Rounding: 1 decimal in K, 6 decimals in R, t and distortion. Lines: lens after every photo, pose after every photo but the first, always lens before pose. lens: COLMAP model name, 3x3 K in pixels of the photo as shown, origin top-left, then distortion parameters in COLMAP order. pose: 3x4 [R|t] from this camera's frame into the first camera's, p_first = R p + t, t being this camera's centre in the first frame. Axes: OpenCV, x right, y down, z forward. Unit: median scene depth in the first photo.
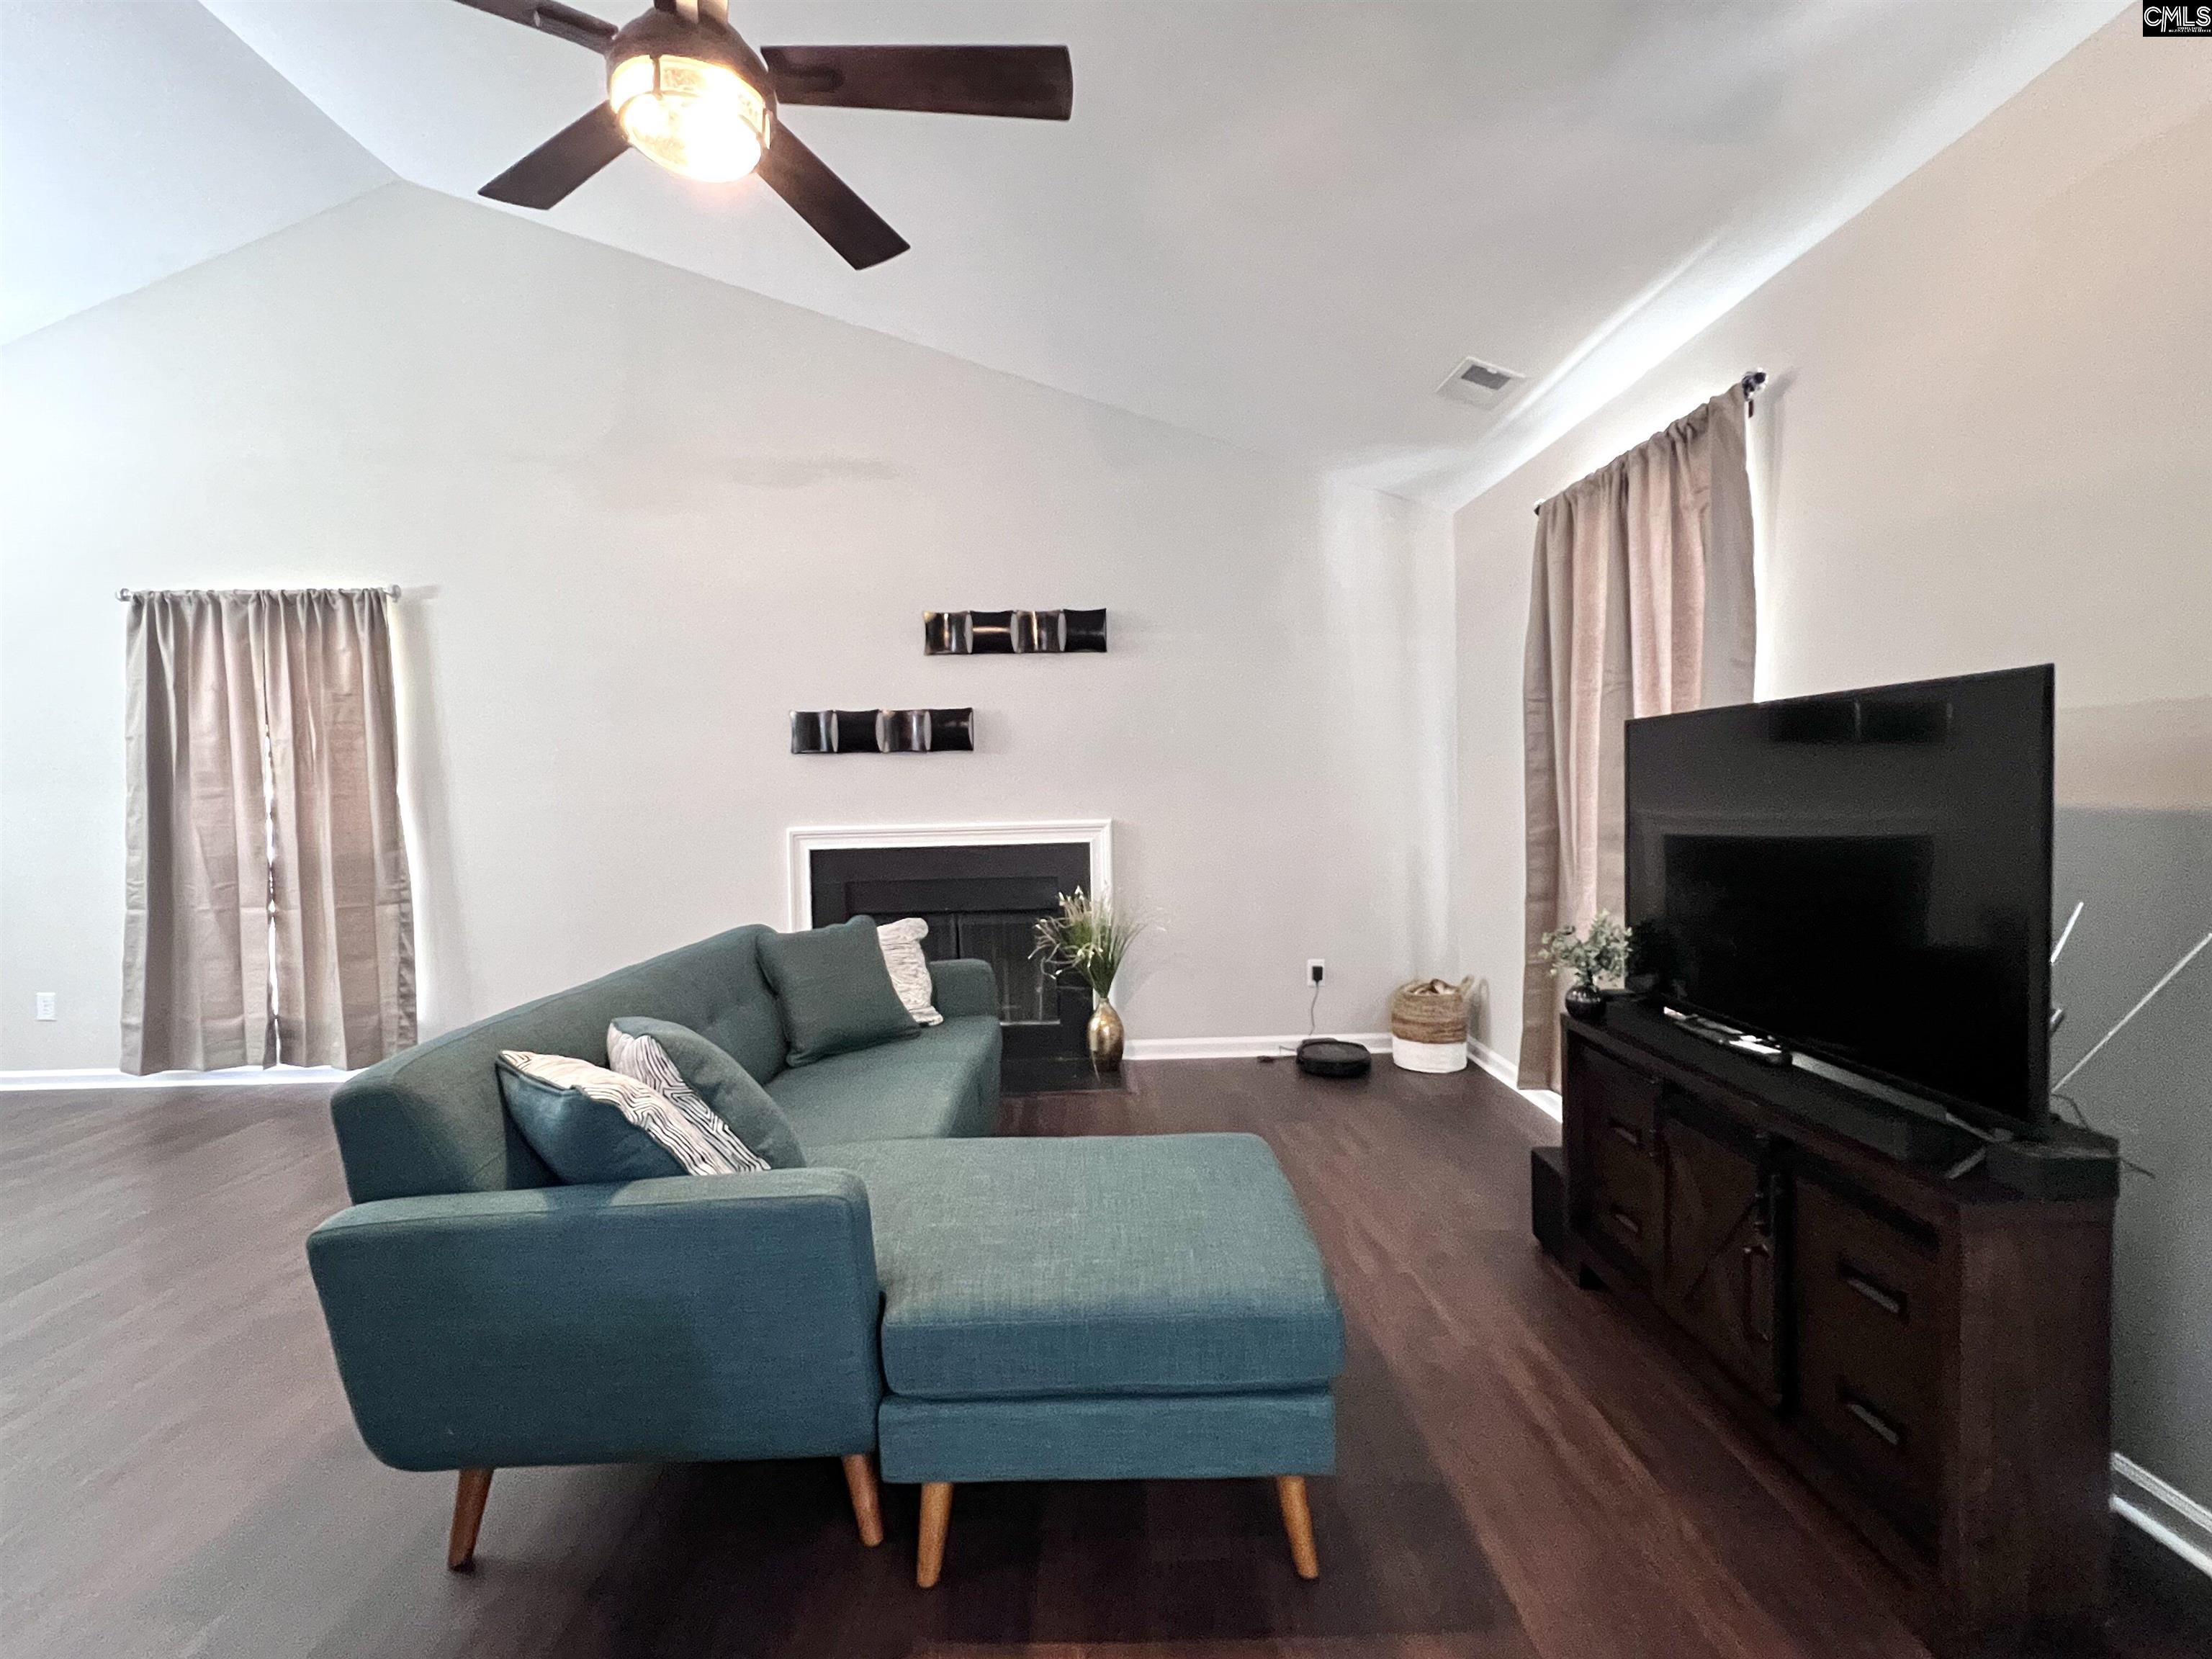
lens RADIAL K [[1070.0, 0, 1118.0], [0, 1070.0, 823.4], [0, 0, 1]] dist [-0.001861, 0.000722]
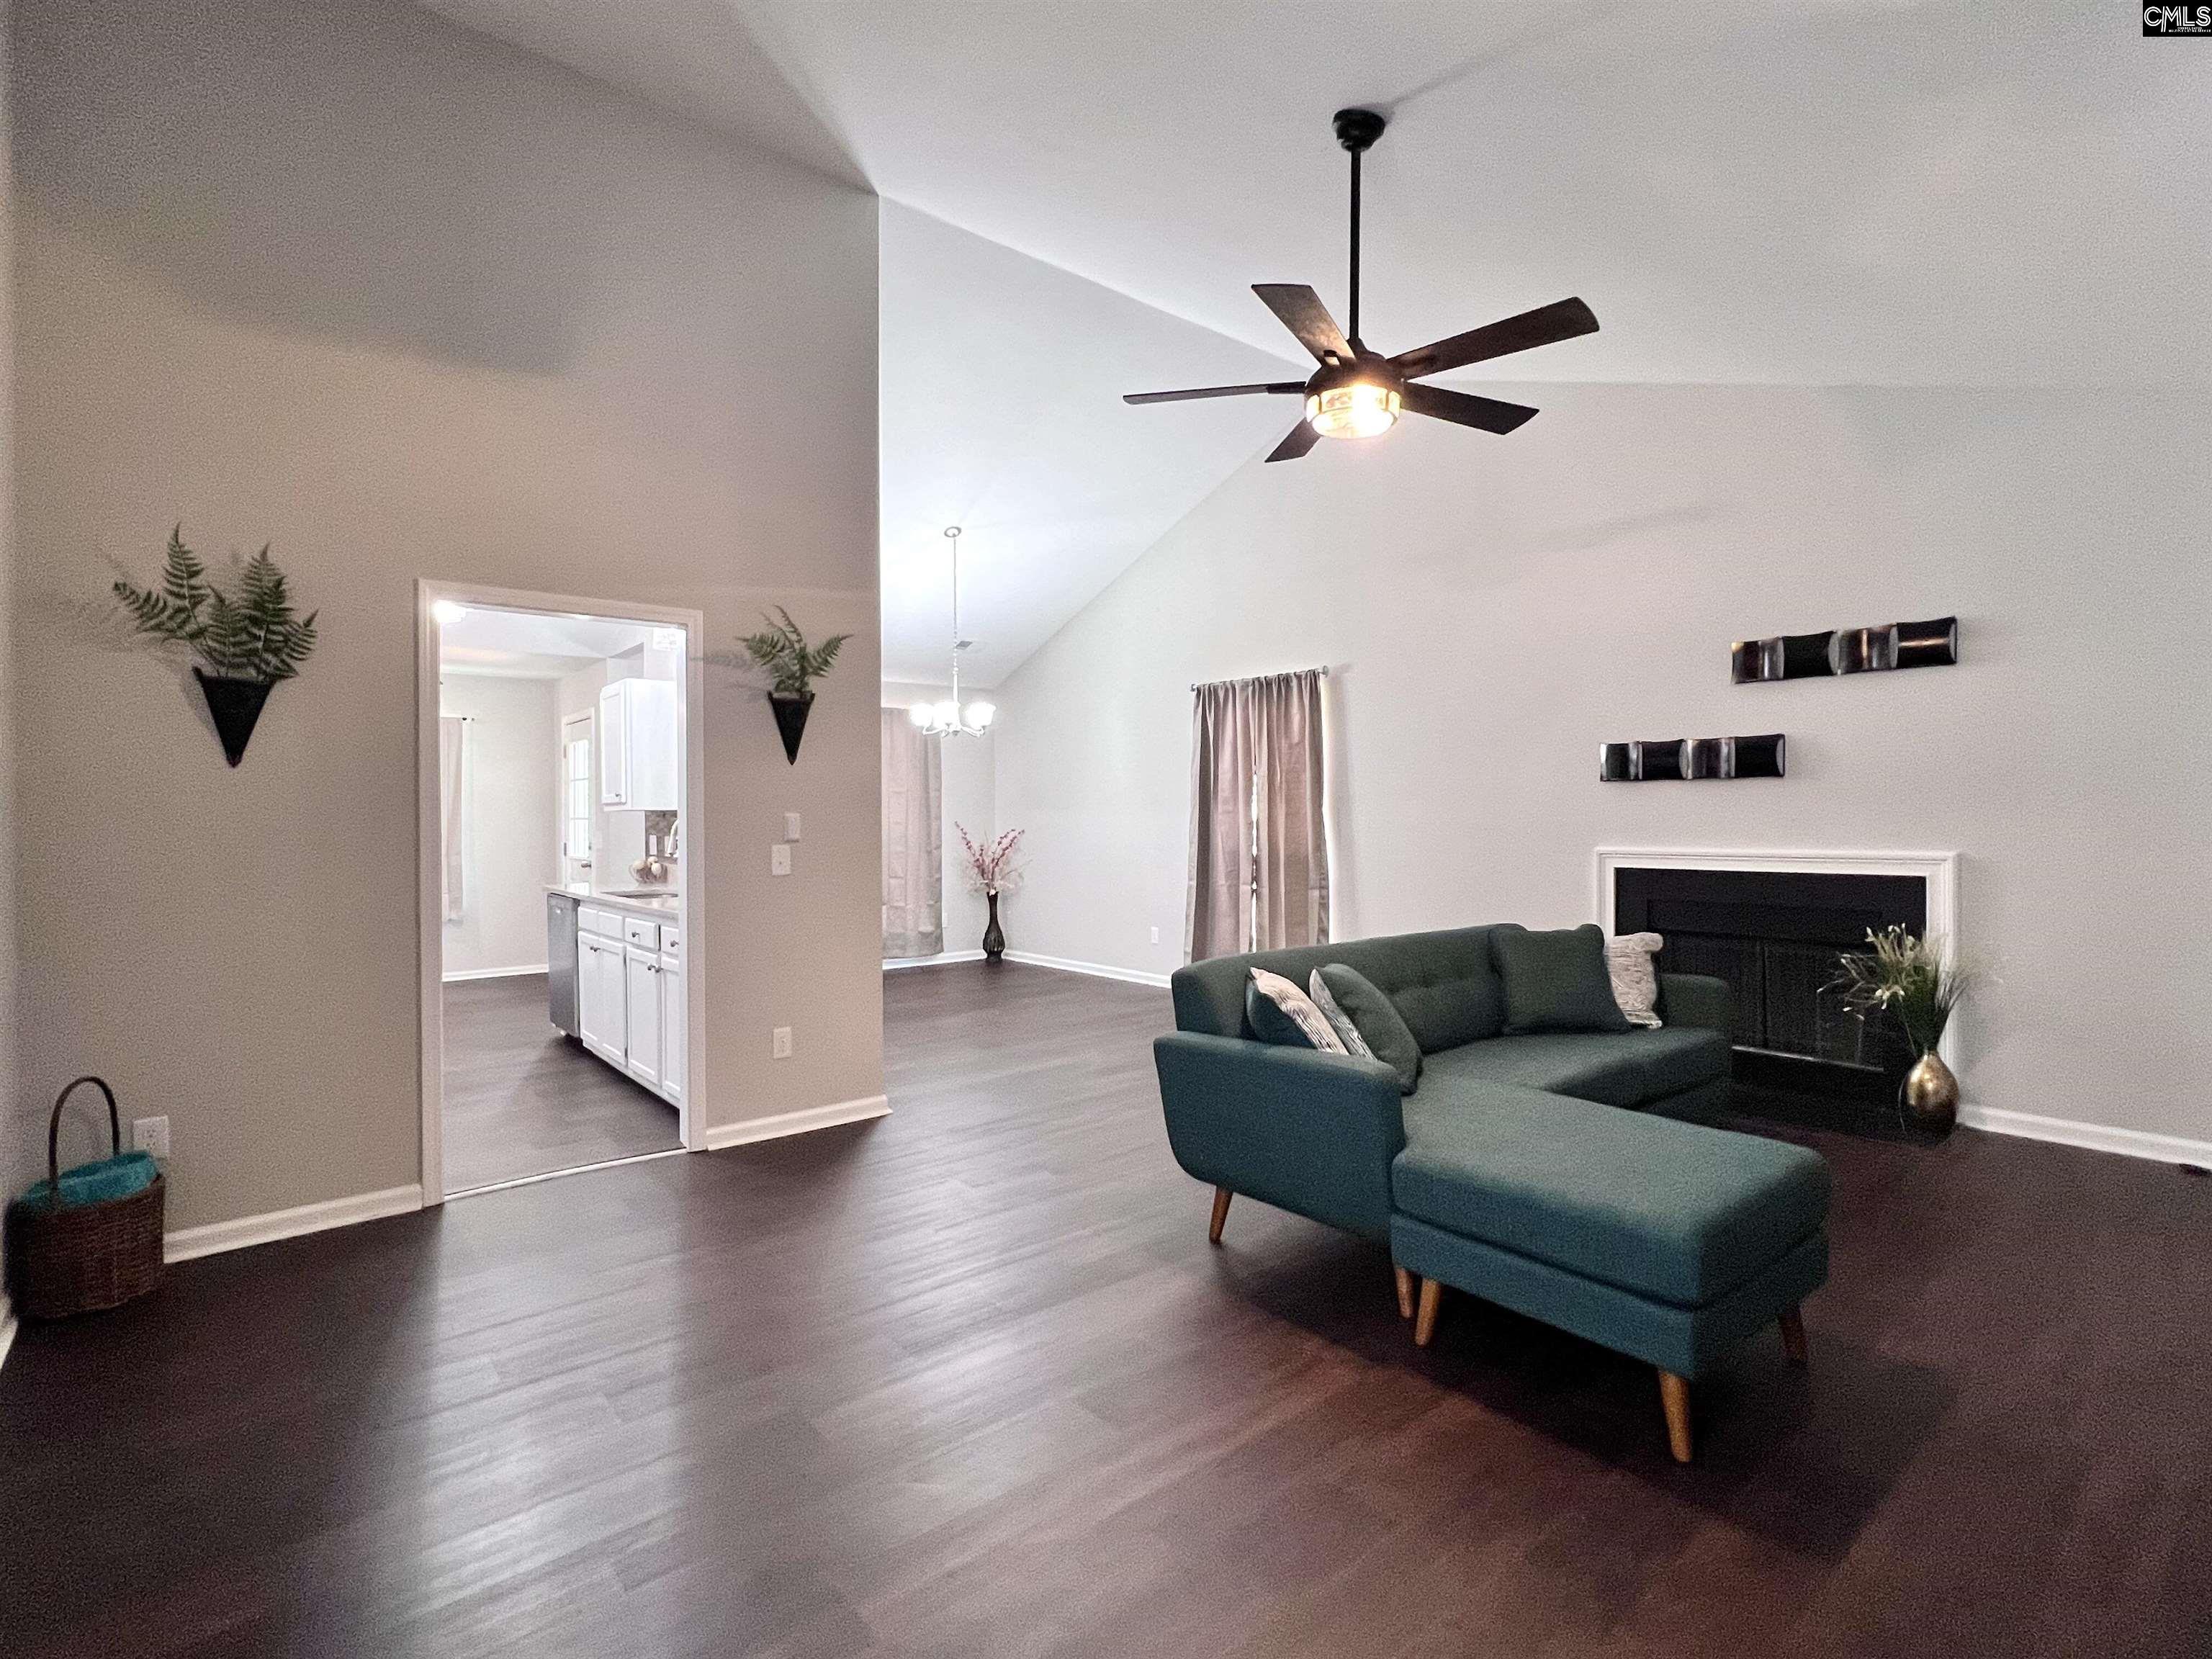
lens RADIAL K [[1070.0, 0, 1077.7], [0, 1070.0, 830.6], [0, 0, 1]] dist [-0.001861, 0.000722]
pose [[0.606183, 0.028290, -0.794822, 0.693573], [-0.030827, 0.999452, 0.012062, -0.027224], [0.794728, 0.017191, 0.606723, -0.323123]]
